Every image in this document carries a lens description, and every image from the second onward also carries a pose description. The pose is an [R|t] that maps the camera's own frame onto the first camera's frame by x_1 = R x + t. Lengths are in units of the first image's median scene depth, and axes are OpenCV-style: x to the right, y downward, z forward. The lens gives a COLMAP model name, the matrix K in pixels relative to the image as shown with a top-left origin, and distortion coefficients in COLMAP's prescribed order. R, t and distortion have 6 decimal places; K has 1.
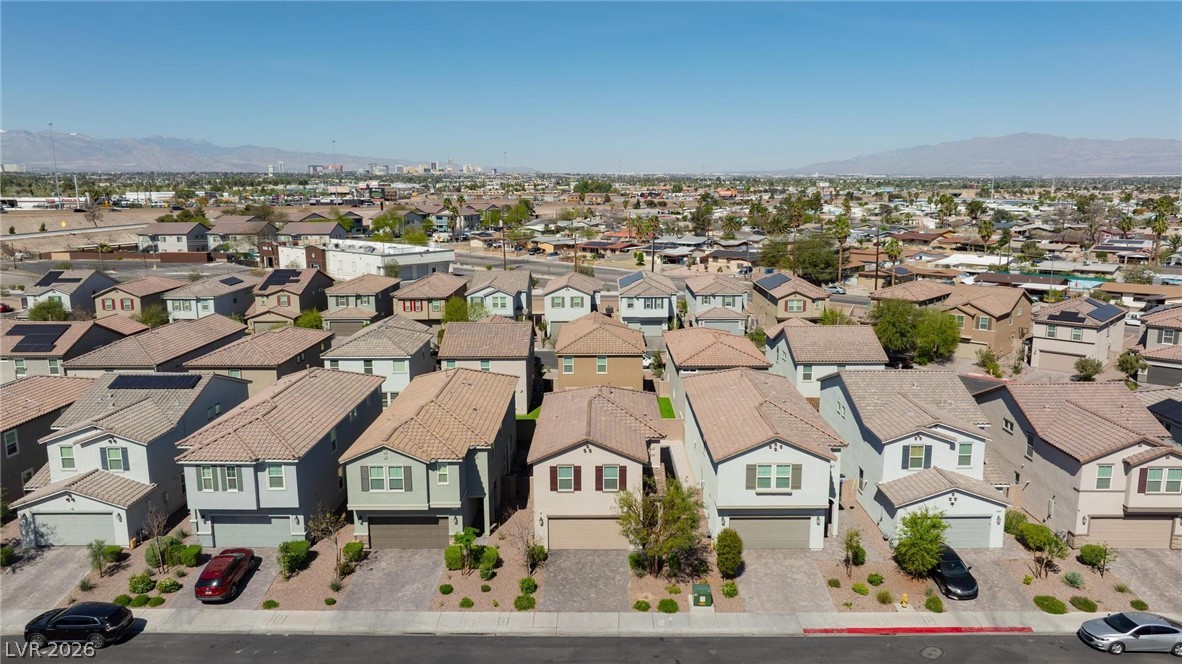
lens RADIAL K [[837.6, 0, 588.2], [0, 837.6, 333.8], [0, 0, 1]] dist [-0.037228, 0.008049]
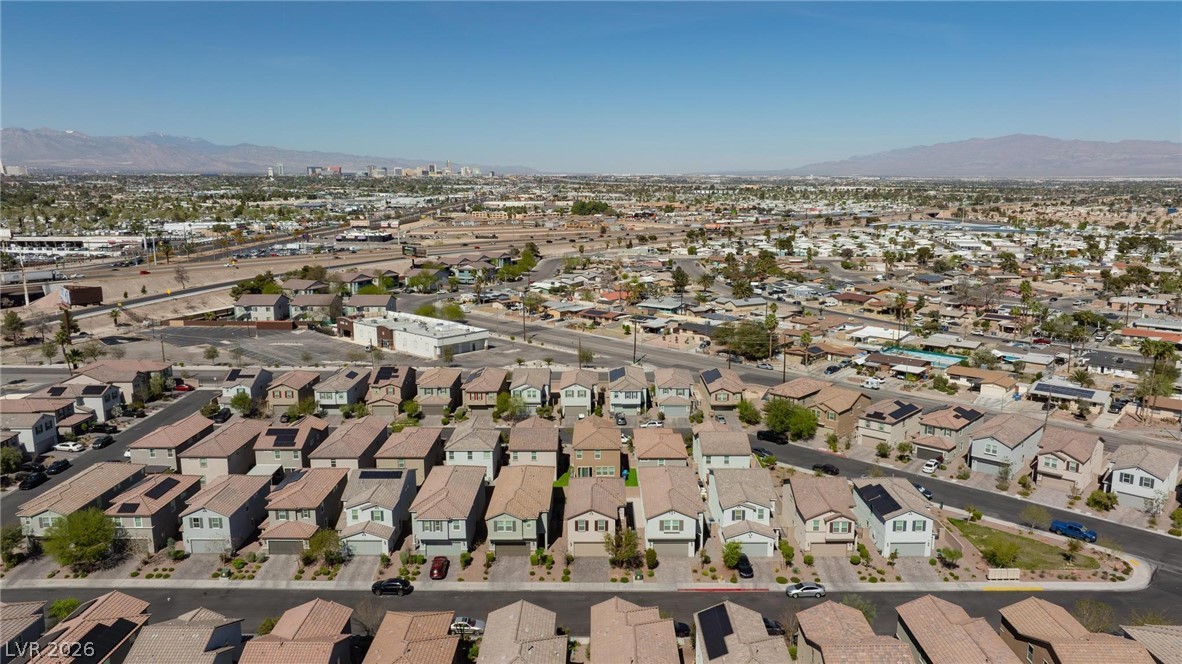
lens RADIAL K [[837.6, 0, 593.3], [0, 837.6, 329.9], [0, 0, 1]] dist [-0.037228, 0.008049]
pose [[0.999934, 0.003675, 0.010900, -0.014300], [-0.003636, 0.999987, -0.003553, -0.228899], [-0.010912, 0.003513, 0.999934, -0.833885]]
